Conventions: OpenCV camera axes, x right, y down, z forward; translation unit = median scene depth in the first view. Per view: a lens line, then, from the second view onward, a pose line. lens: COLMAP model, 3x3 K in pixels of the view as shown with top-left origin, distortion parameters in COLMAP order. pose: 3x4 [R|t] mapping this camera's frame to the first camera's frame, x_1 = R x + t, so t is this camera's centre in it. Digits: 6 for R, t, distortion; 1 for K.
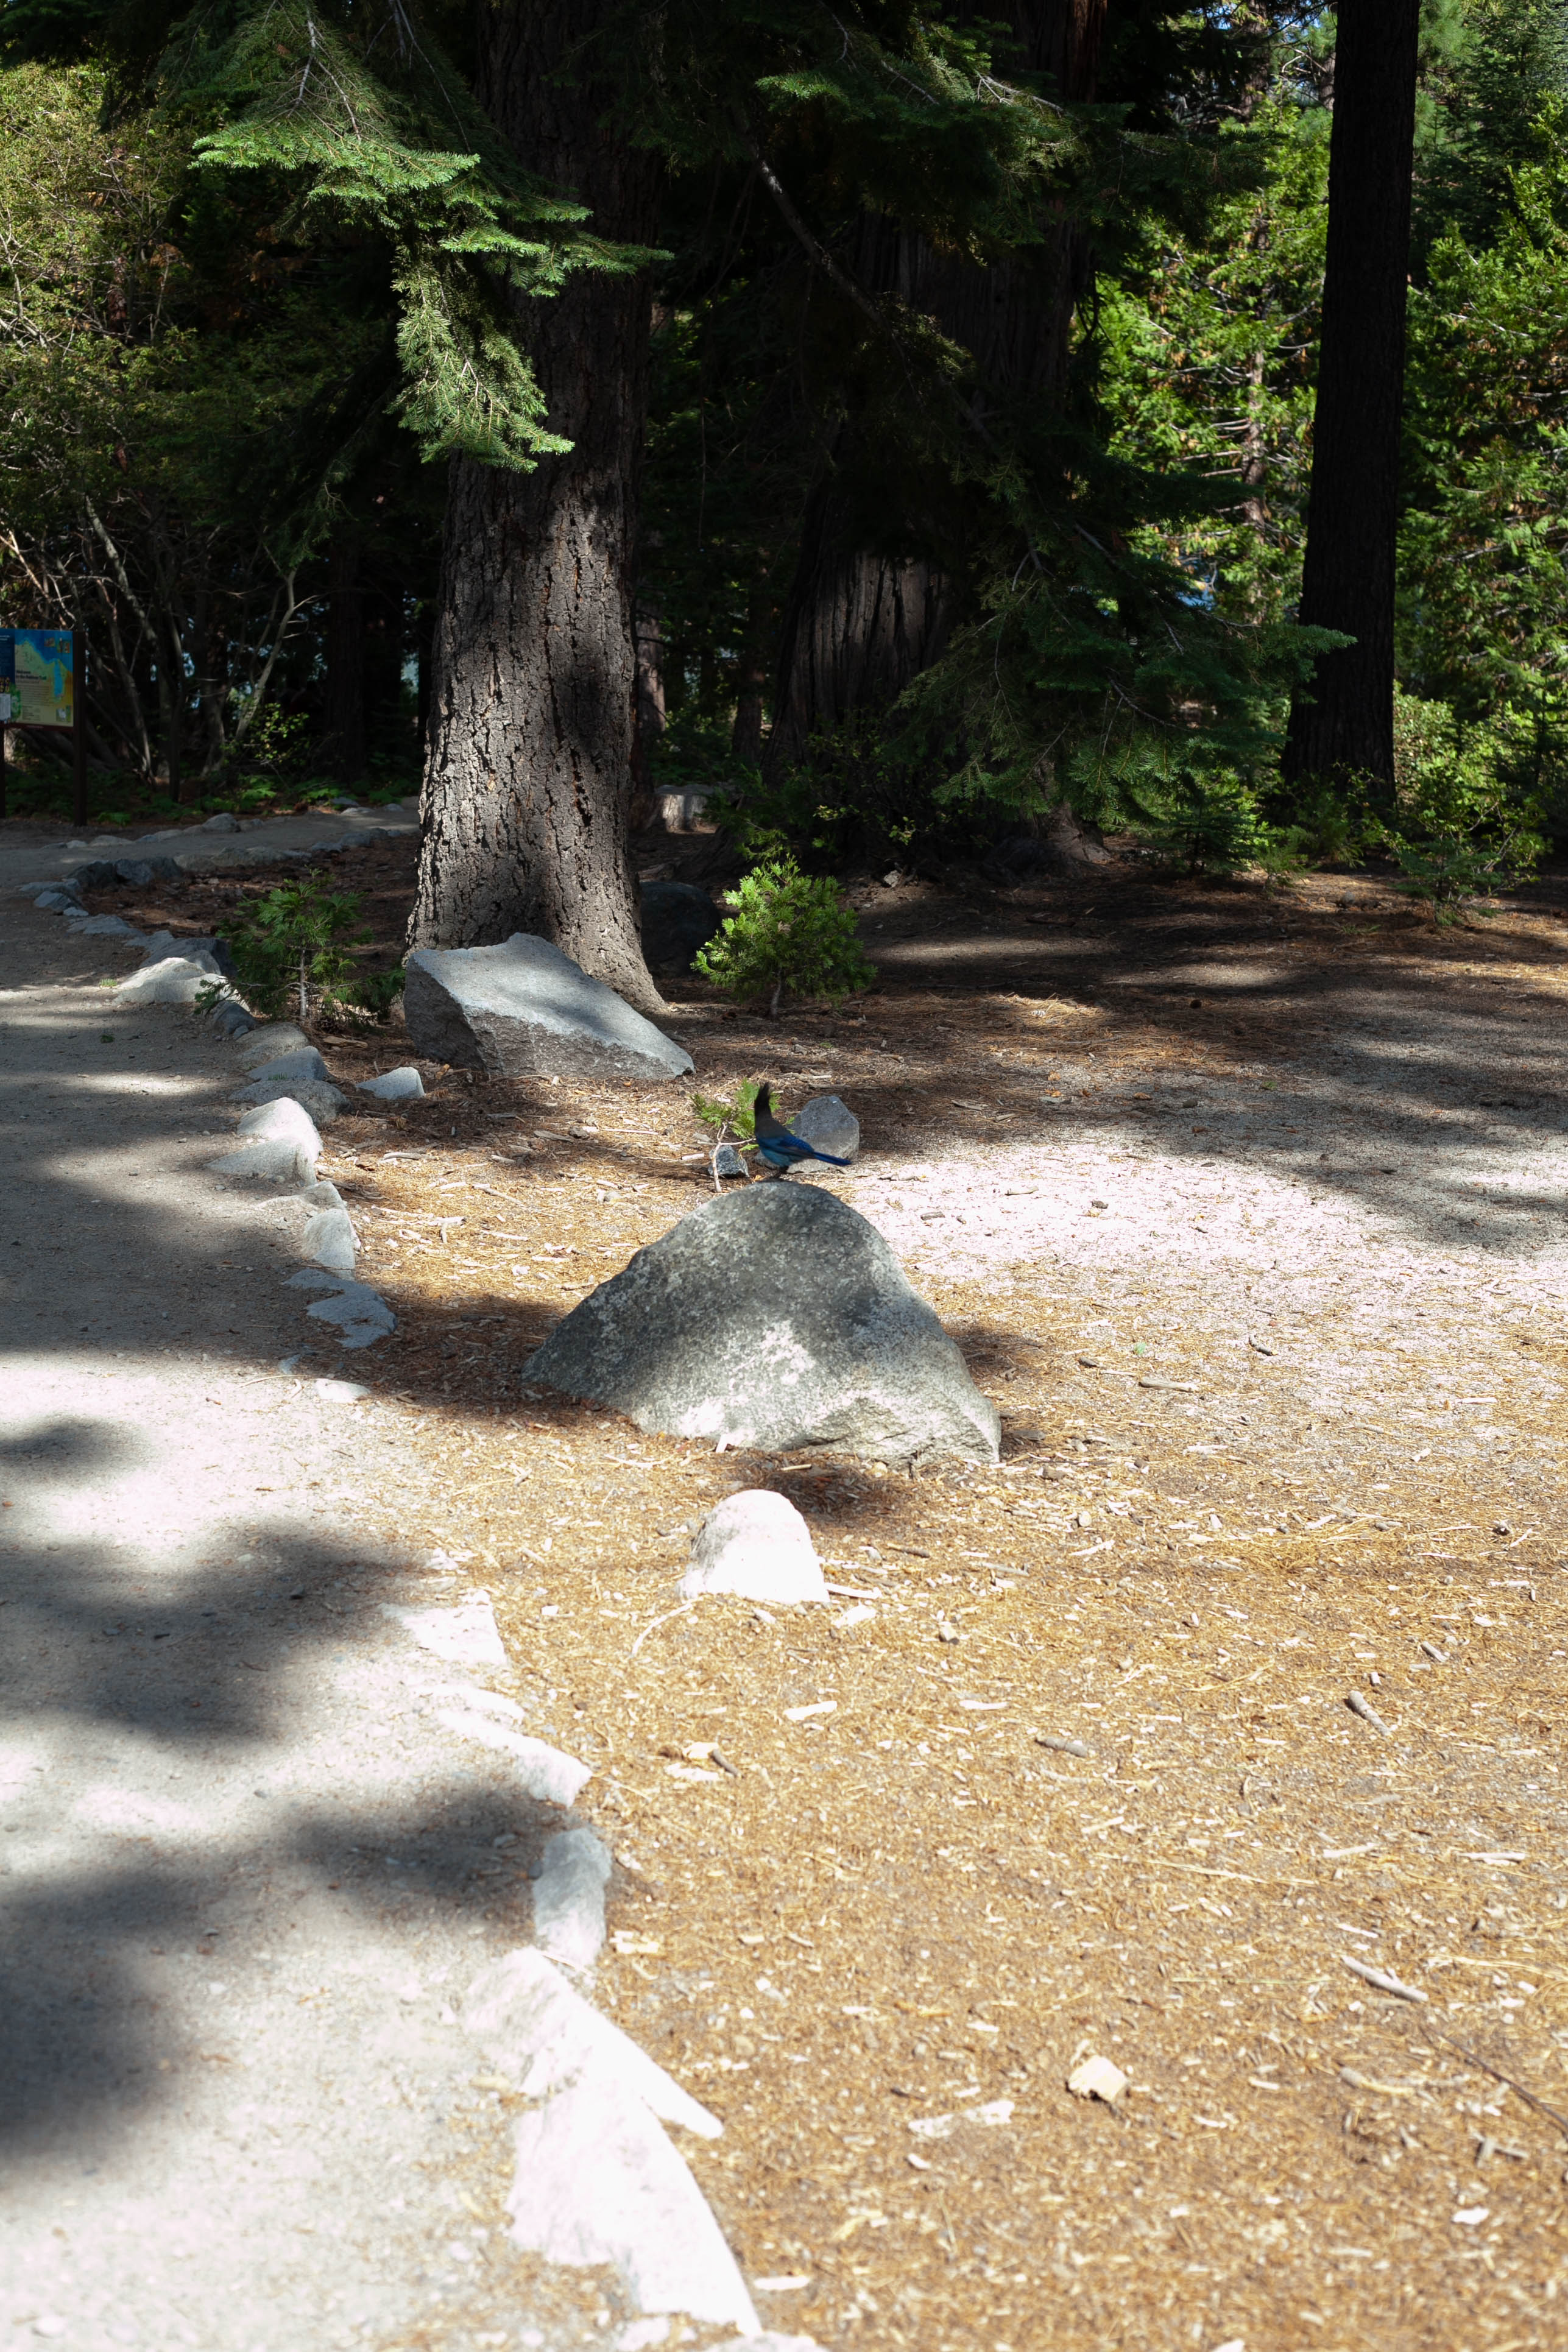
lens RADIAL K [[3420.1, 0, 810.1], [0, 3420.1, 1174.6], [0, 0, 1]] dist [-0.090211, -0.075741]
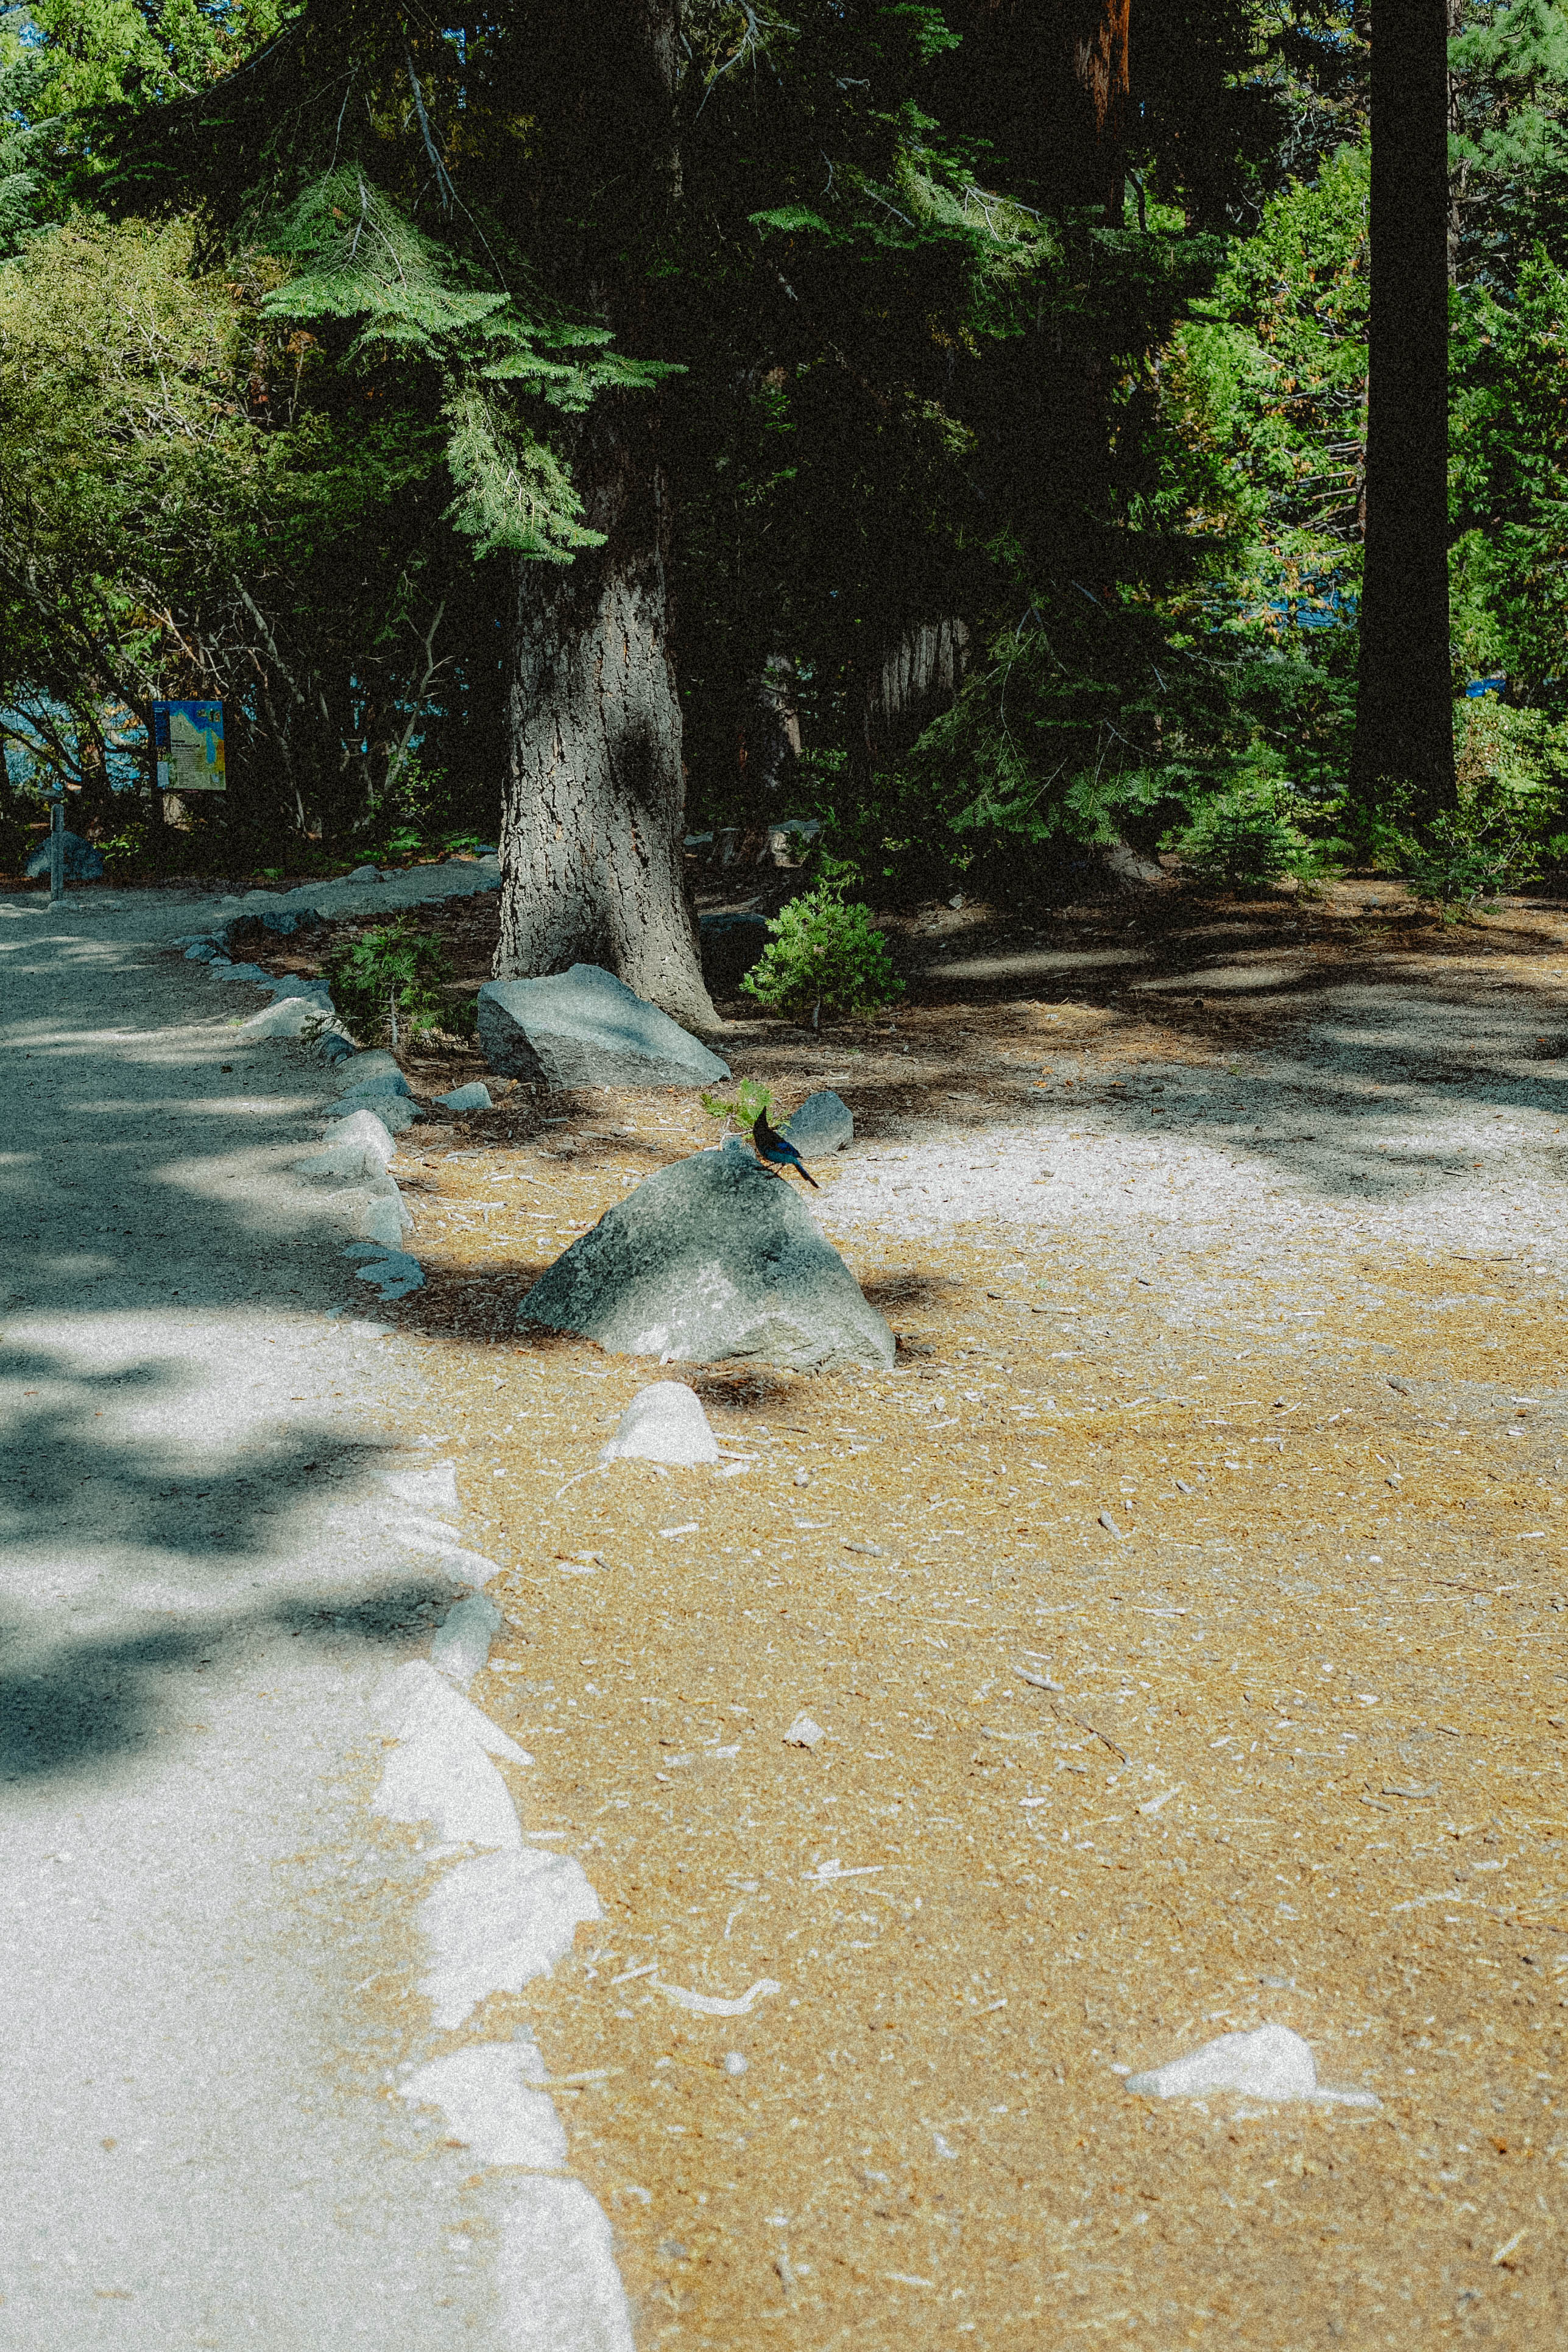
lens RADIAL K [[3378.8, 0, 784.0], [0, 3378.8, 1176.0], [0, 0, 1]] dist [-0.087951, -0.088642]
pose [[0.997456, -0.036011, -0.061513, 0.046926], [0.035600, 0.999336, -0.007770, 0.010946], [0.061751, 0.005561, 0.998076, -0.117504]]
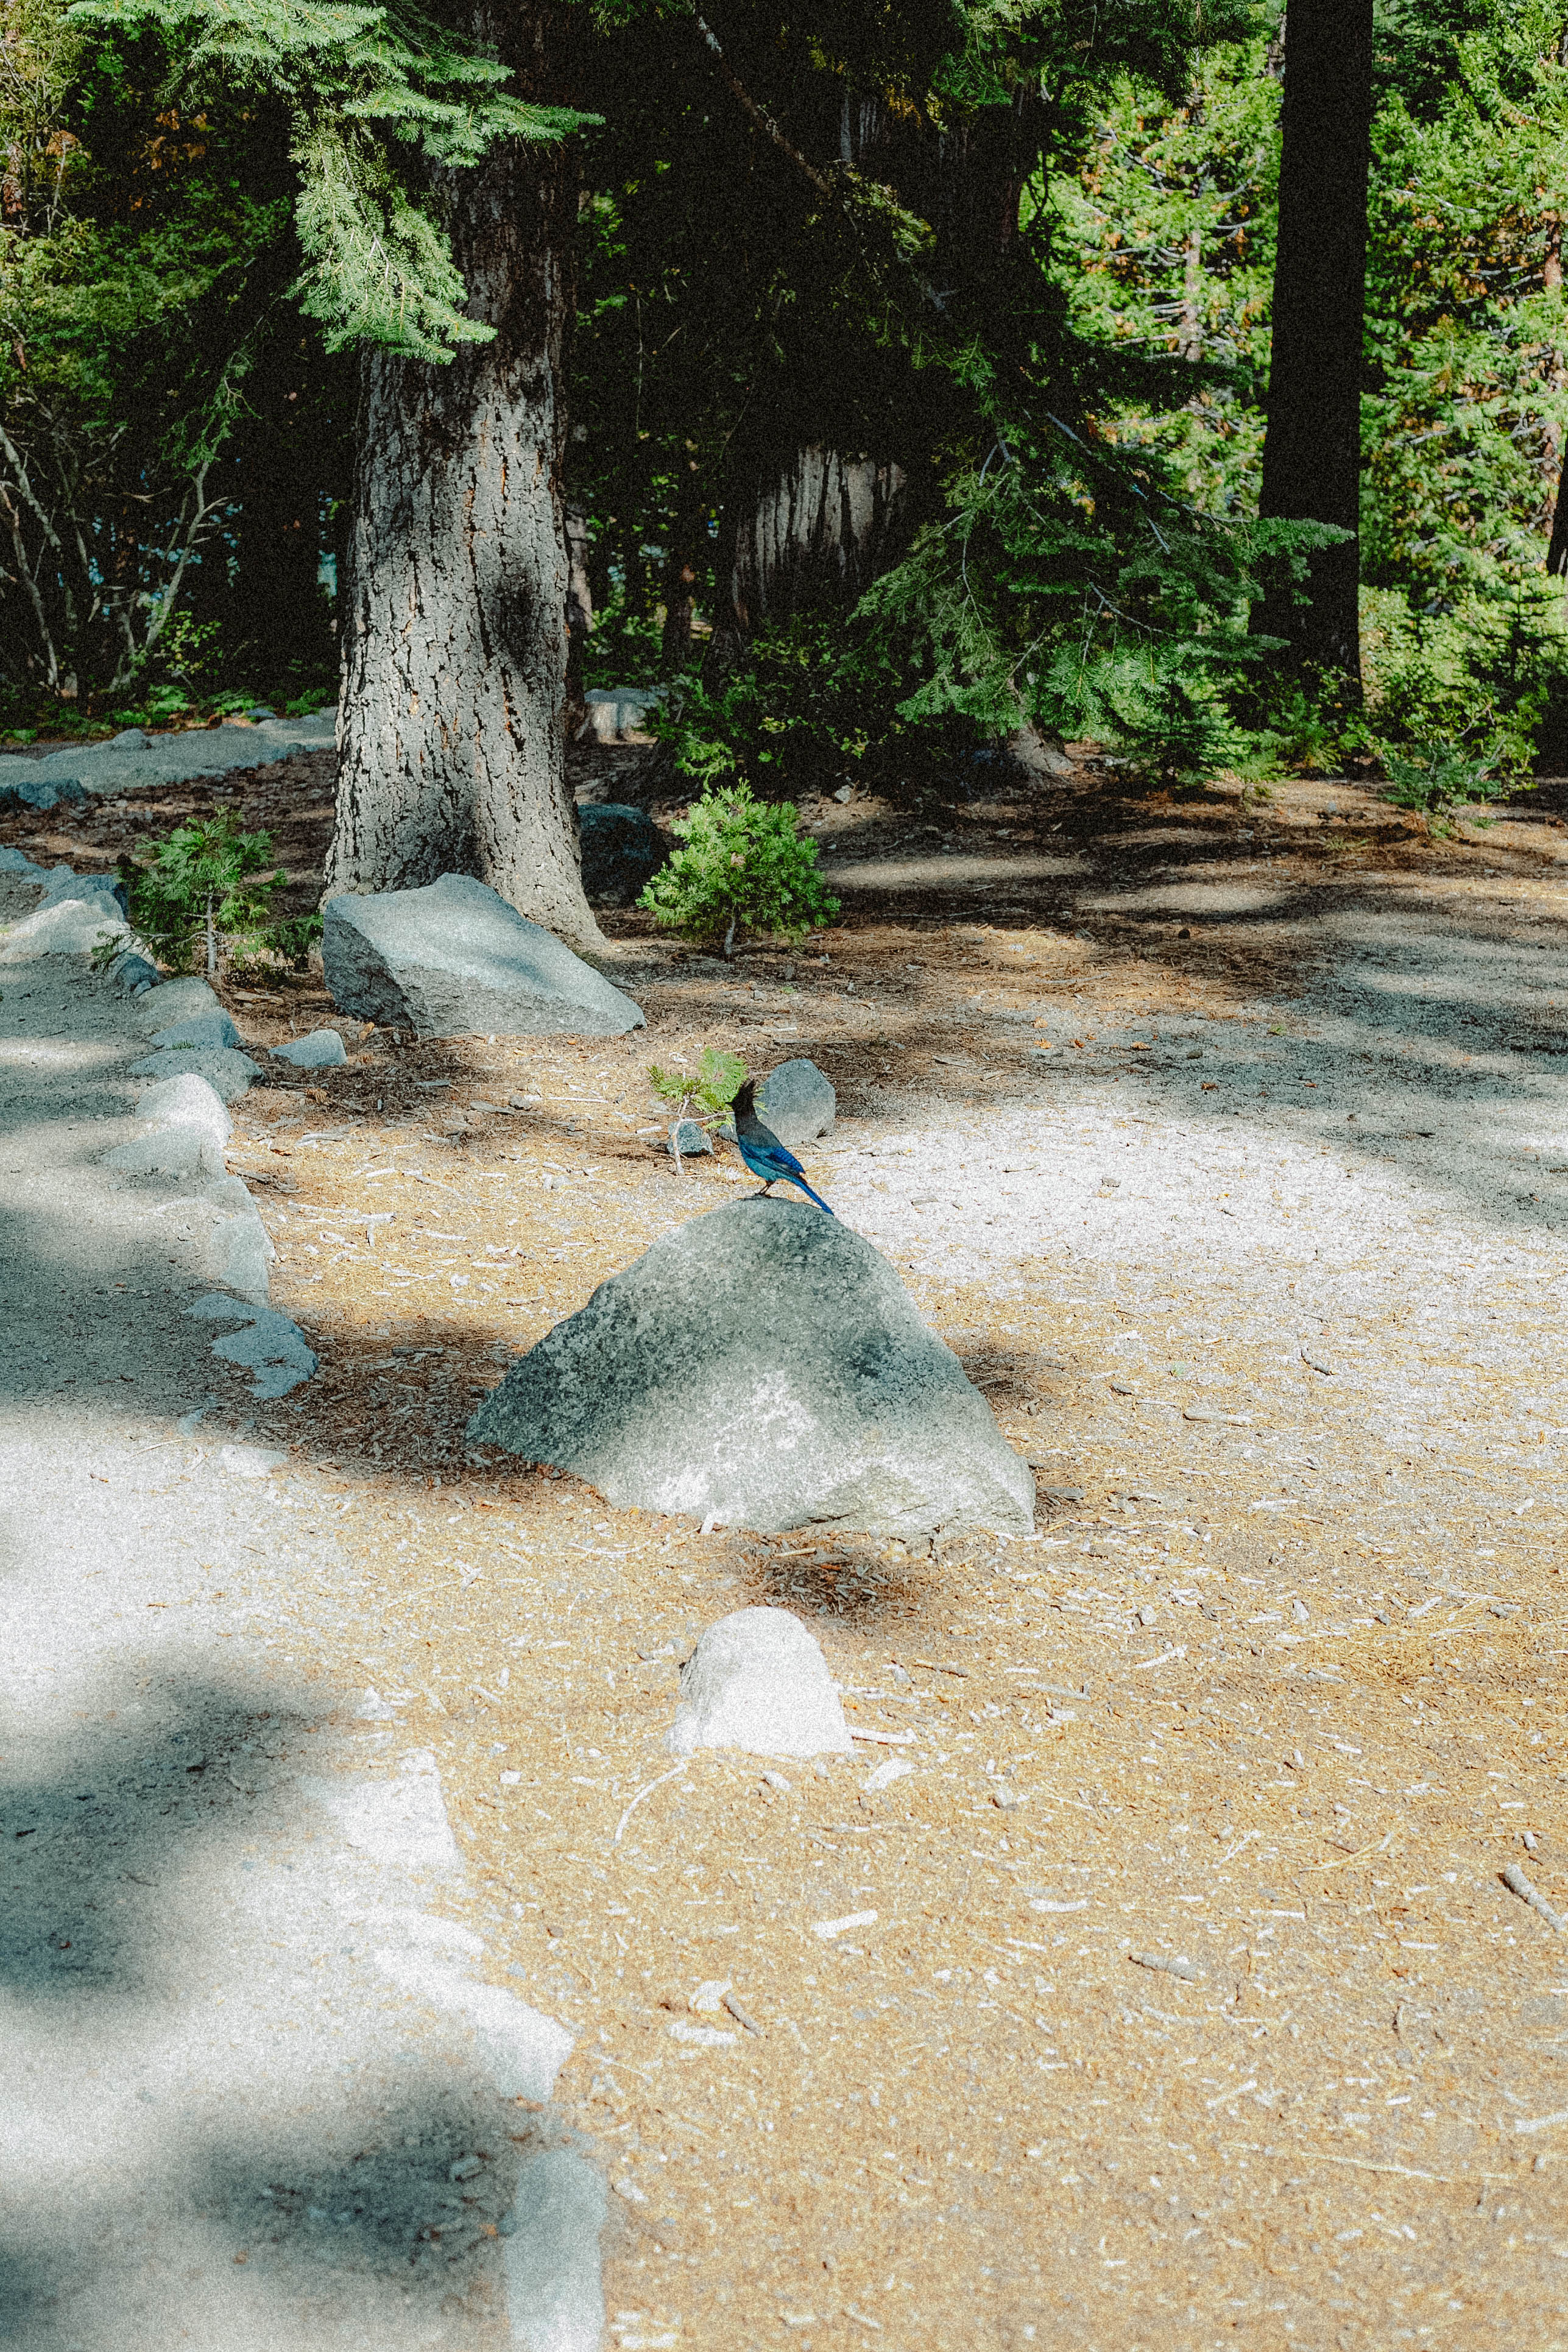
lens RADIAL K [[3445.7, 0, 821.8], [0, 3445.7, 1188.8], [0, 0, 1]] dist [-0.089981, -0.085087]
pose [[0.999598, -0.017403, 0.022389, -0.007350], [0.016644, 0.999295, 0.033643, -0.014878], [-0.022959, -0.033257, 0.999183, 0.076726]]
